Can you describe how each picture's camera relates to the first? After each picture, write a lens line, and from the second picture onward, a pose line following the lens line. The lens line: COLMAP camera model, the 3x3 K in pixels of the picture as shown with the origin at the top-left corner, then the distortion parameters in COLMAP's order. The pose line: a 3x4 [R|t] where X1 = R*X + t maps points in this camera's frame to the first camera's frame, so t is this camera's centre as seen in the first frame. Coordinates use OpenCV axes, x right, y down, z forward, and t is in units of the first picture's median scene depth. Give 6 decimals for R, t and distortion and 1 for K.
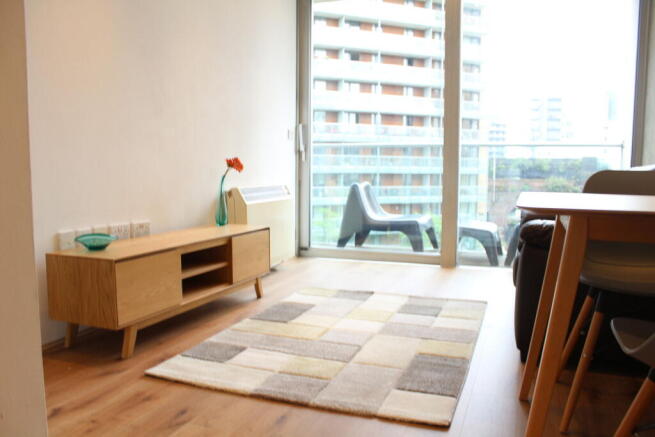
lens RADIAL K [[550.9, 0, 337.3], [0, 550.9, 220.1], [0, 0, 1]] dist [-0.155660, 0.140464]
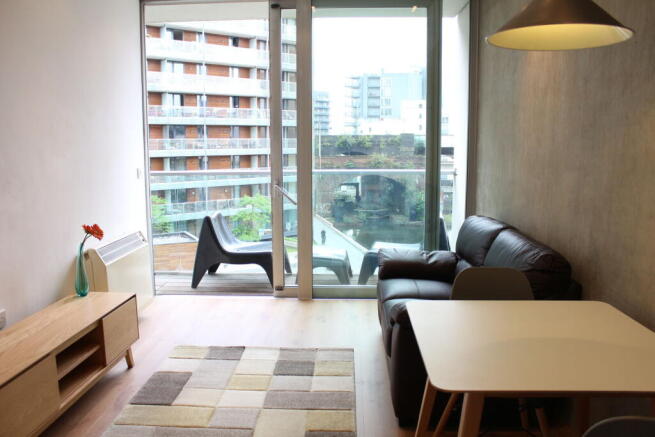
lens RADIAL K [[550.9, 0, 337.3], [0, 550.9, 220.1], [0, 0, 1]] dist [-0.155660, 0.140464]
pose [[0.951072, -0.049247, 0.305019, -0.004743], [0.035996, 0.998154, 0.048919, -0.010433], [-0.306865, -0.035546, 0.951089, -0.000854]]
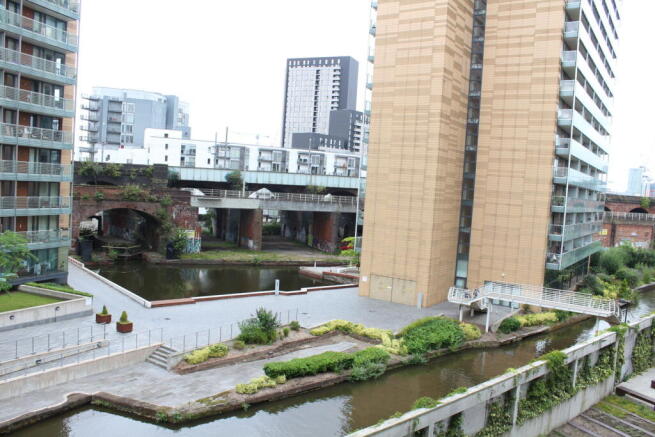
lens RADIAL K [[550.9, 0, 337.3], [0, 550.9, 220.1], [0, 0, 1]] dist [-0.155660, 0.140464]
pose [[0.698741, -0.010100, 0.715304, -0.042687], [0.013168, 0.999913, 0.001256, -0.025066], [-0.715254, 0.008541, 0.698813, 0.133307]]
